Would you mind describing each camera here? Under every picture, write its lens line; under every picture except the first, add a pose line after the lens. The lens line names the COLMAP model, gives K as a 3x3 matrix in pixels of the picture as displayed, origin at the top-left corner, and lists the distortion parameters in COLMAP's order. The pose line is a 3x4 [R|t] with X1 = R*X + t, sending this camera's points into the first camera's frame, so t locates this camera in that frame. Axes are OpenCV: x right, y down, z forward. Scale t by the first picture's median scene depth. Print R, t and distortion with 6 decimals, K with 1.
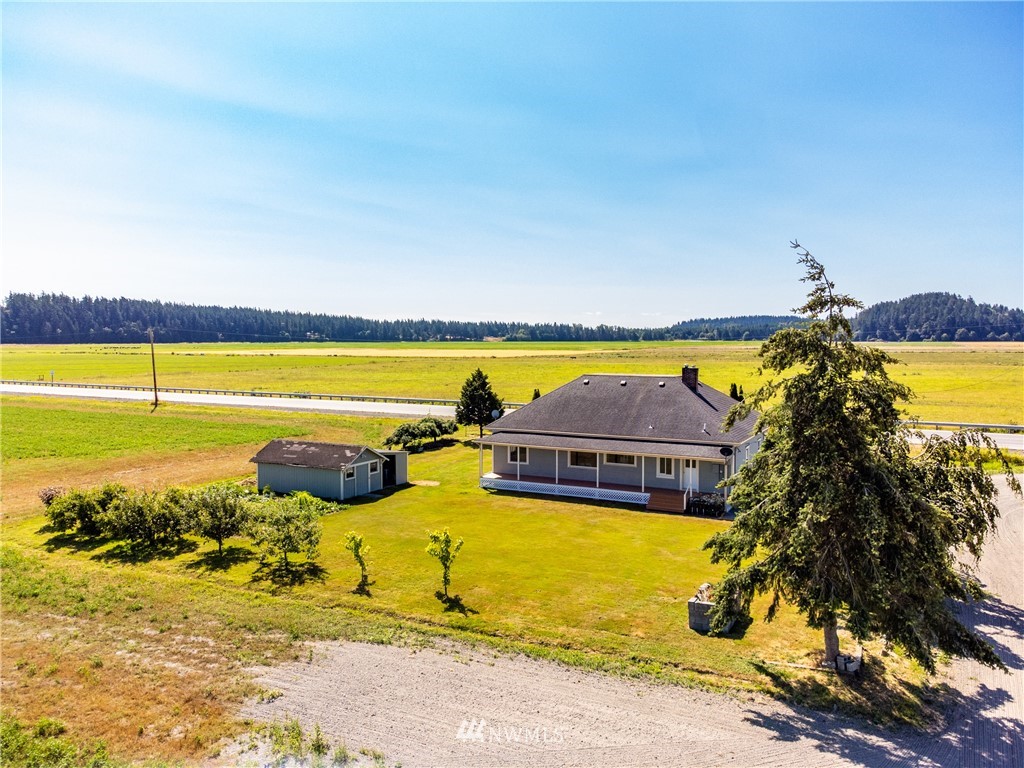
lens RADIAL K [[764.3, 0, 512.0], [0, 764.3, 384.0], [0, 0, 1]] dist [0.034535, 0.001020]
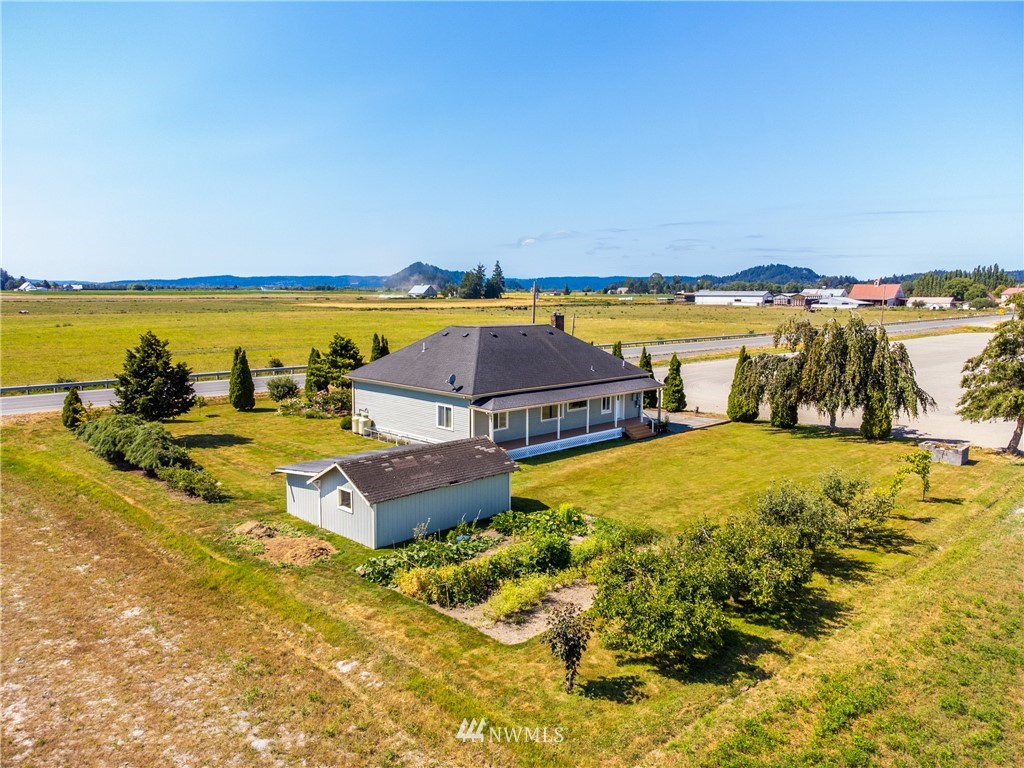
lens RADIAL K [[764.3, 0, 512.0], [0, 764.3, 384.0], [0, 0, 1]] dist [0.034535, 0.001020]
pose [[0.297004, -0.108938, 0.948642, -1.093699], [0.053313, 0.993813, 0.097433, -0.043895], [-0.953387, 0.021637, 0.300975, 0.971640]]
